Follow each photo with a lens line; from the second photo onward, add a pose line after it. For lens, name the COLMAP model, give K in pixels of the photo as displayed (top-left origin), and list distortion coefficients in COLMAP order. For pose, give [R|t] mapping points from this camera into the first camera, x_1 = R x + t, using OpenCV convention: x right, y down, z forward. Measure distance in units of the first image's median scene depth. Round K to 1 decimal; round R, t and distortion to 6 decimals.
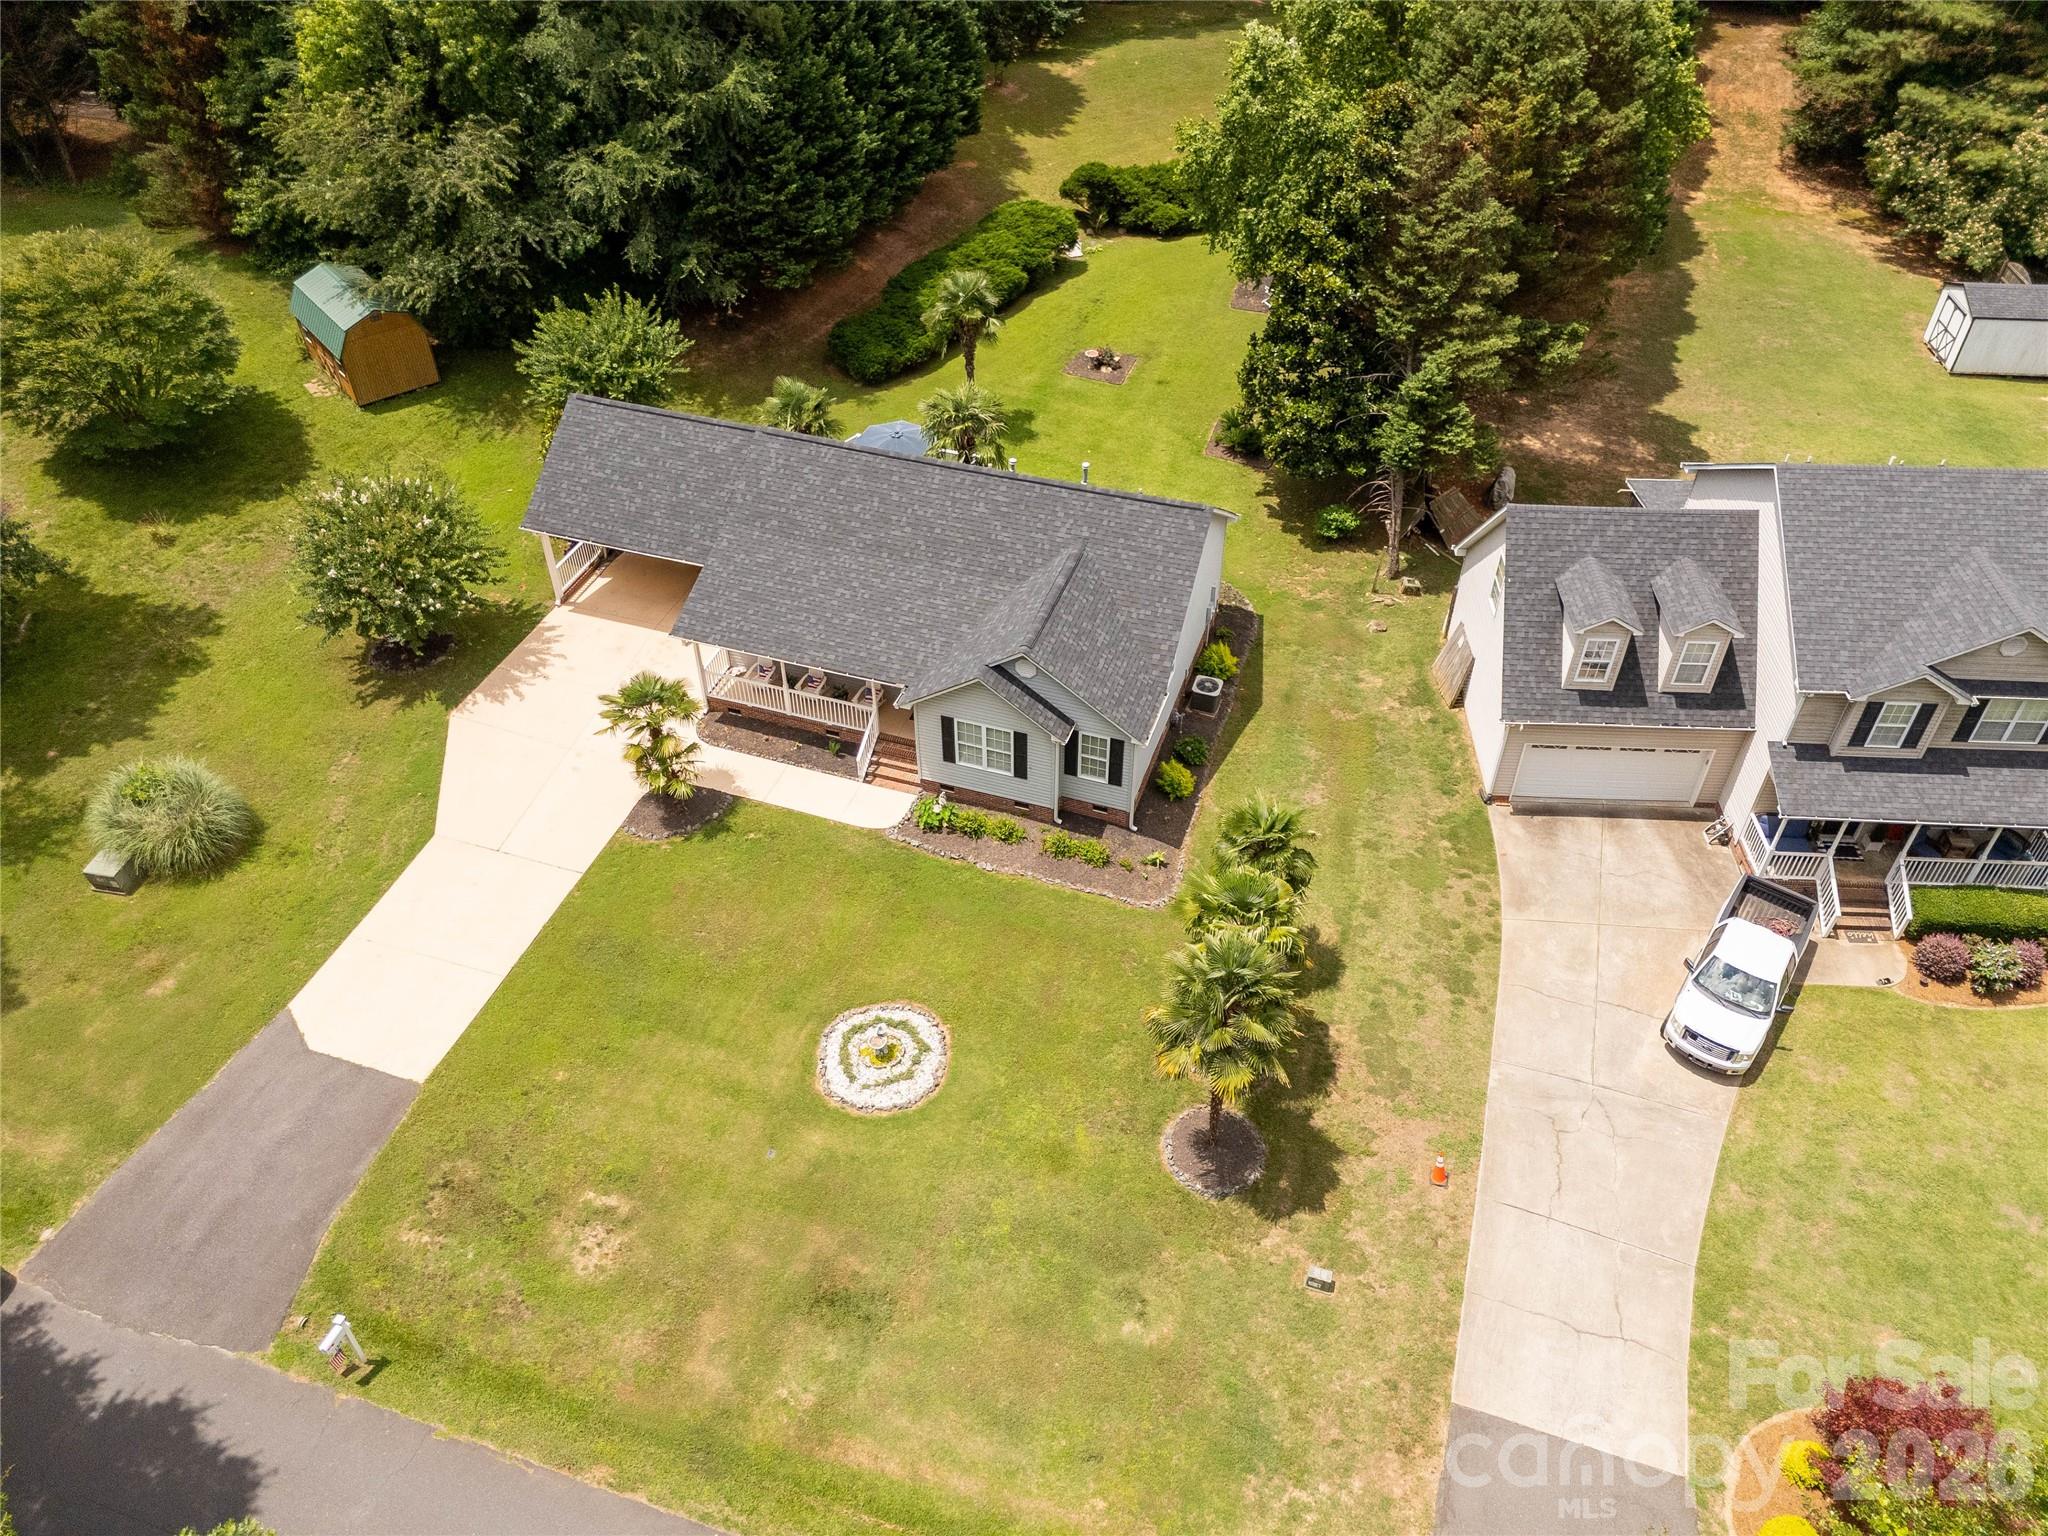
lens RADIAL K [[1499.2, 0, 1020.2], [0, 1499.2, 774.1], [0, 0, 1]] dist [0.086098, -0.080068]
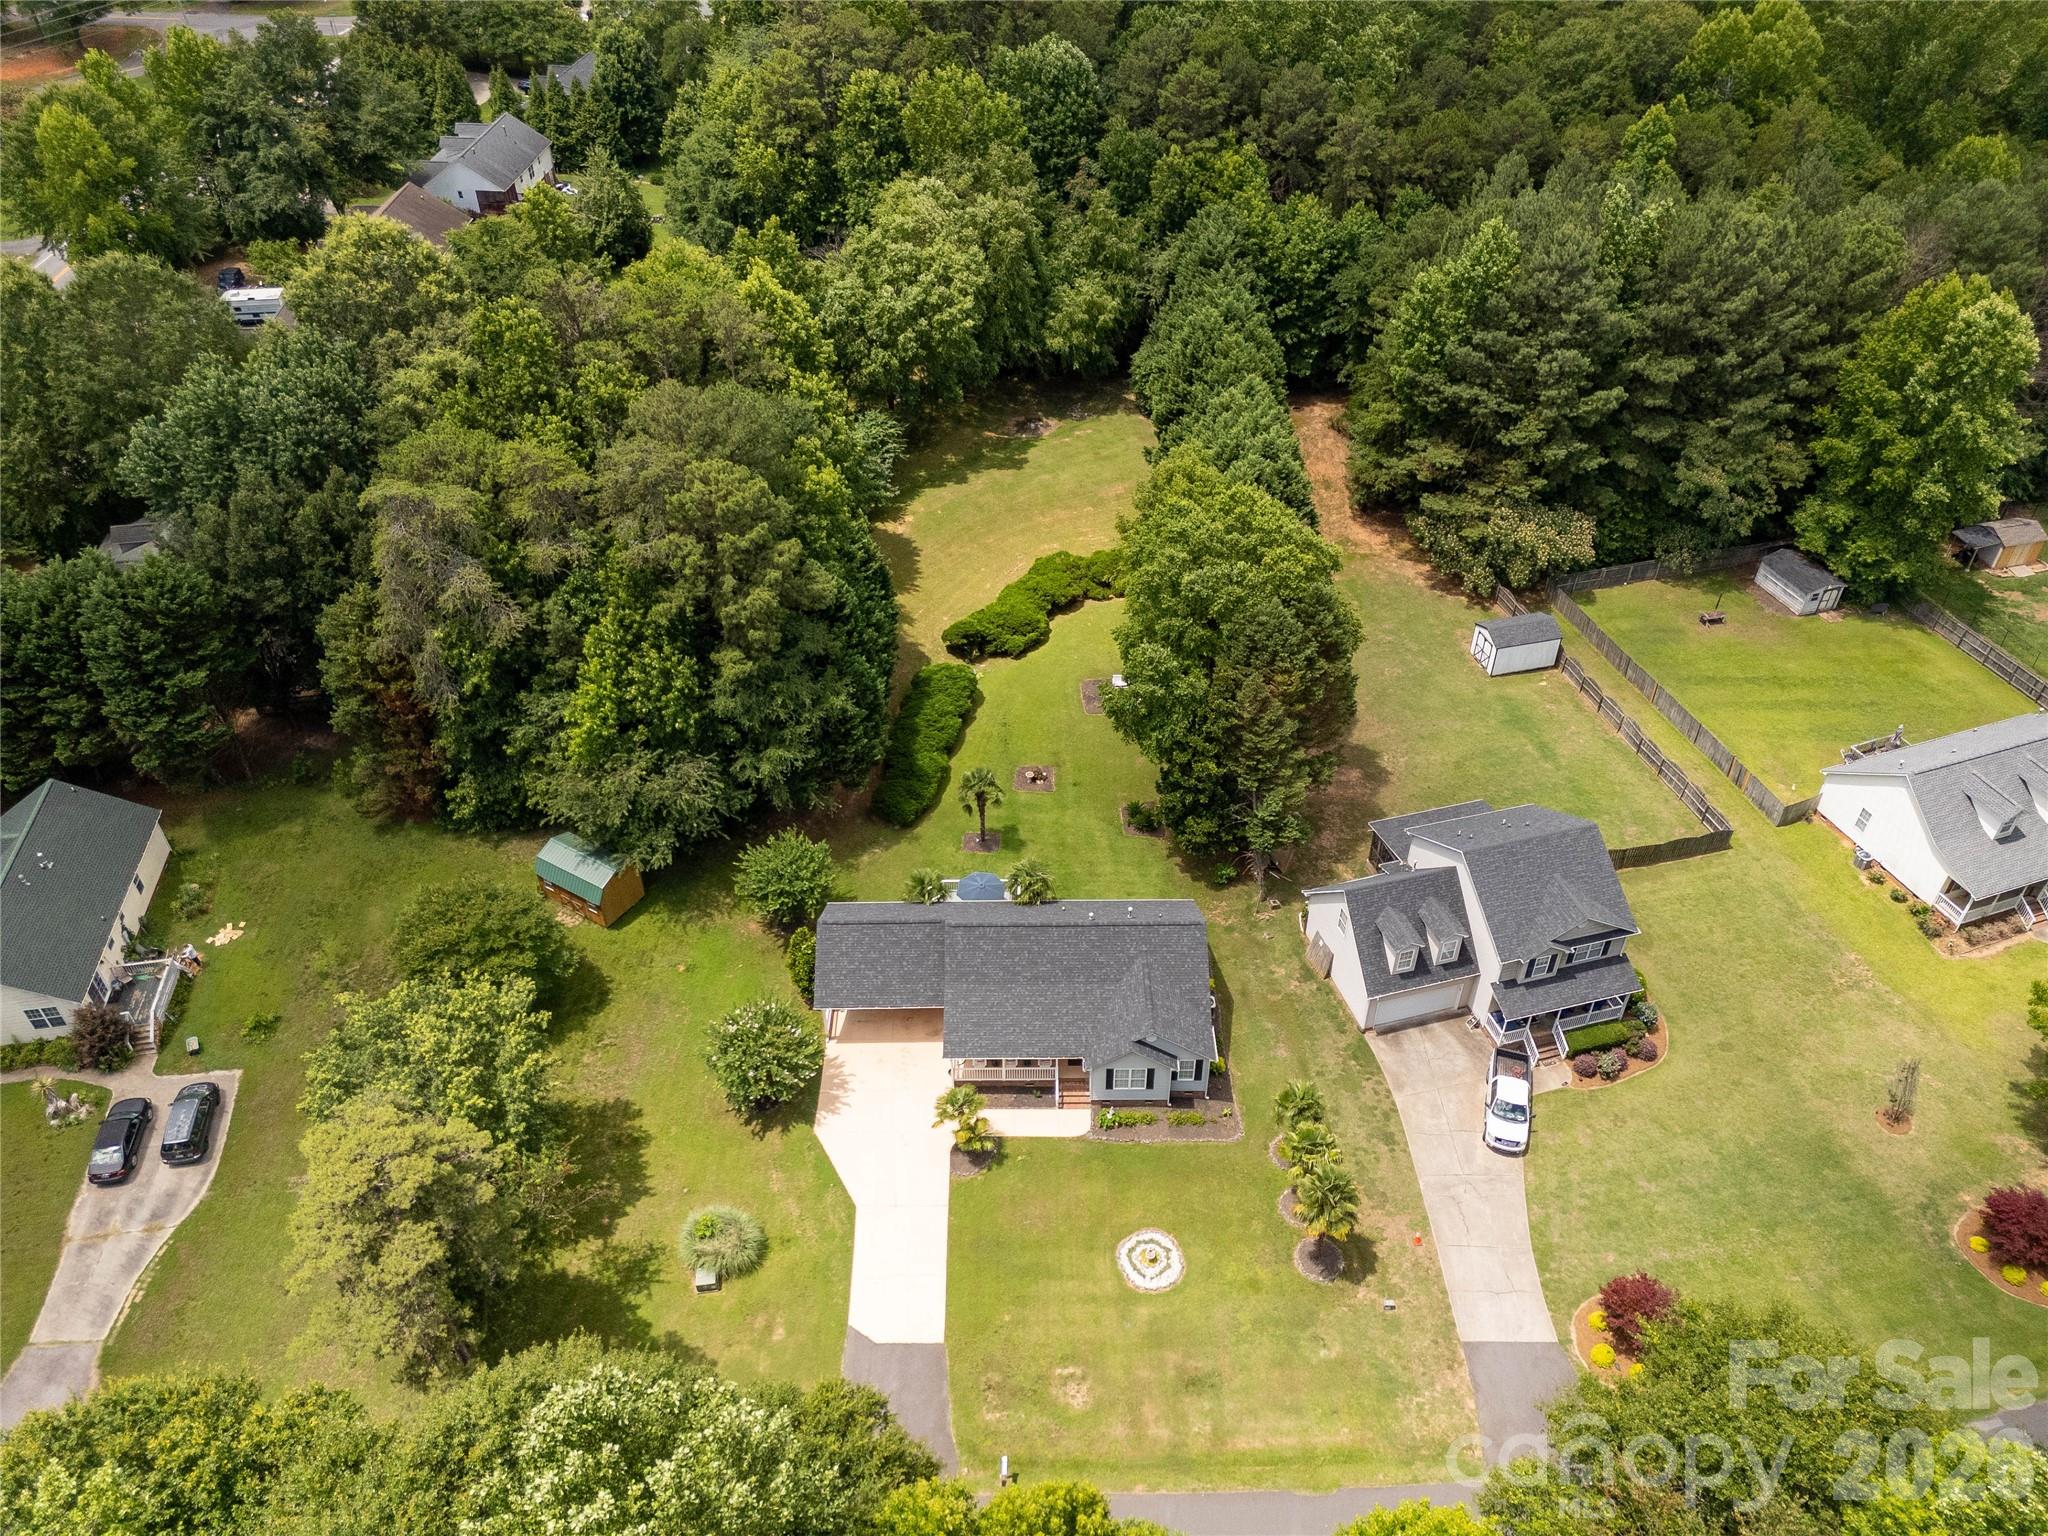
lens RADIAL K [[1499.2, 0, 1020.2], [0, 1499.2, 774.1], [0, 0, 1]] dist [0.086098, -0.080068]
pose [[0.945570, -0.213461, 0.245624, -0.531252], [0.221713, 0.975093, -0.006113, -0.406328], [-0.238201, 0.060238, 0.969346, -0.818833]]
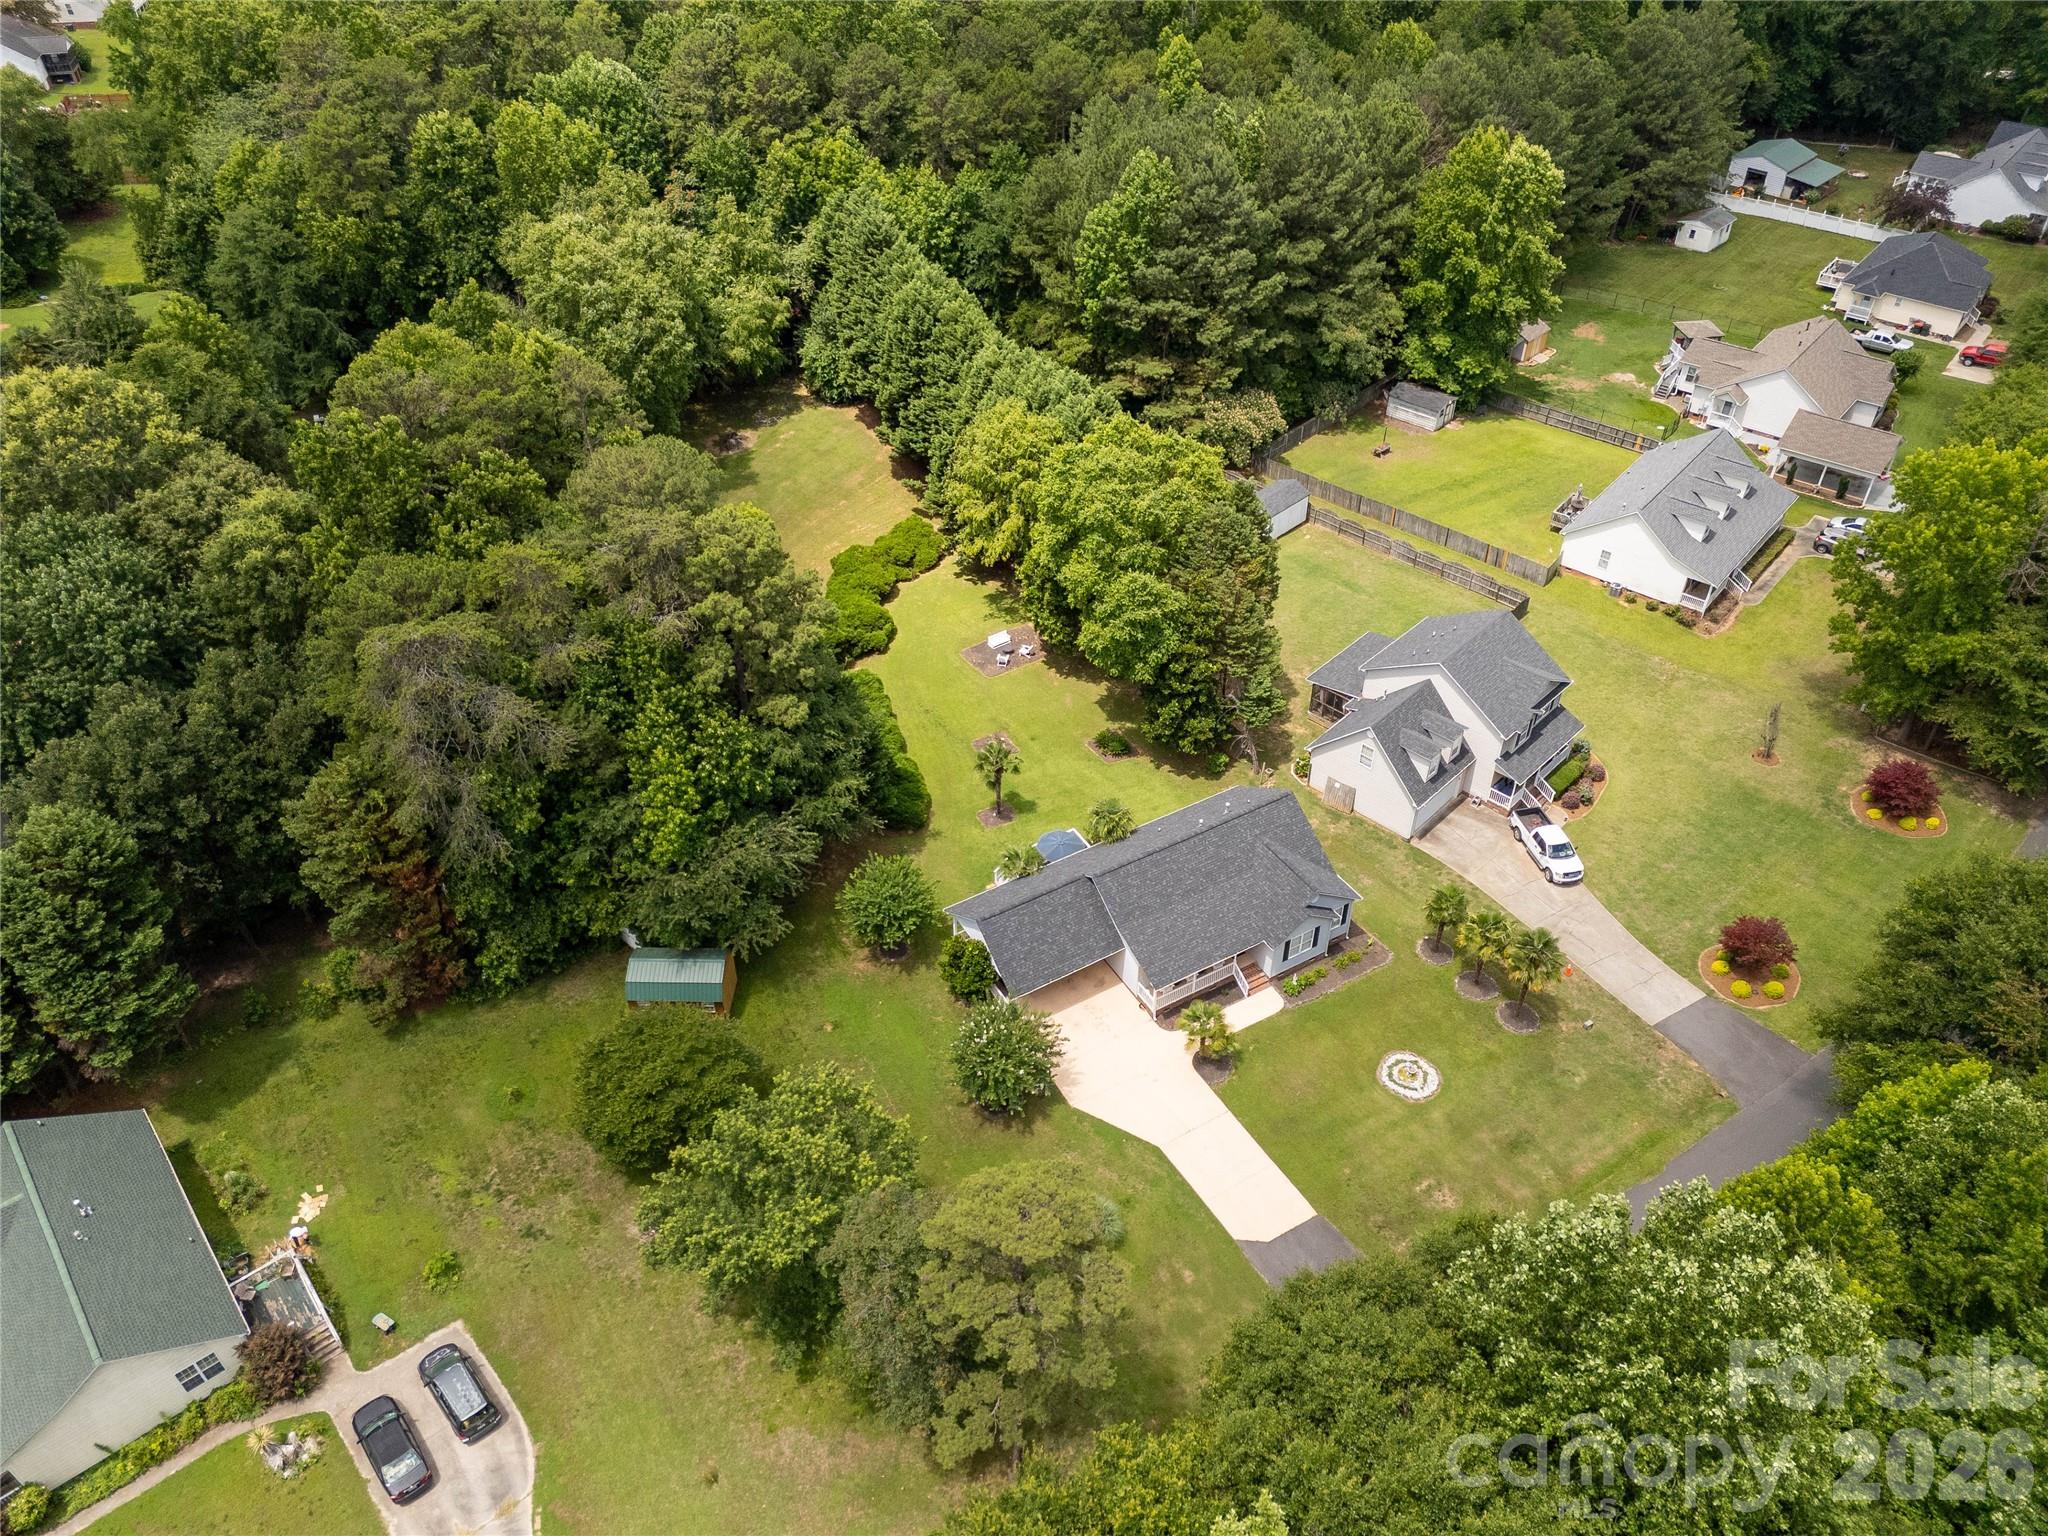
lens RADIAL K [[1499.2, 0, 1020.2], [0, 1499.2, 774.1], [0, 0, 1]] dist [0.086098, -0.080068]
pose [[0.652168, -0.494338, 0.574723, -1.336762], [0.513557, 0.845765, 0.144710, -0.706550], [-0.557617, 0.200778, 0.805451, -0.498944]]
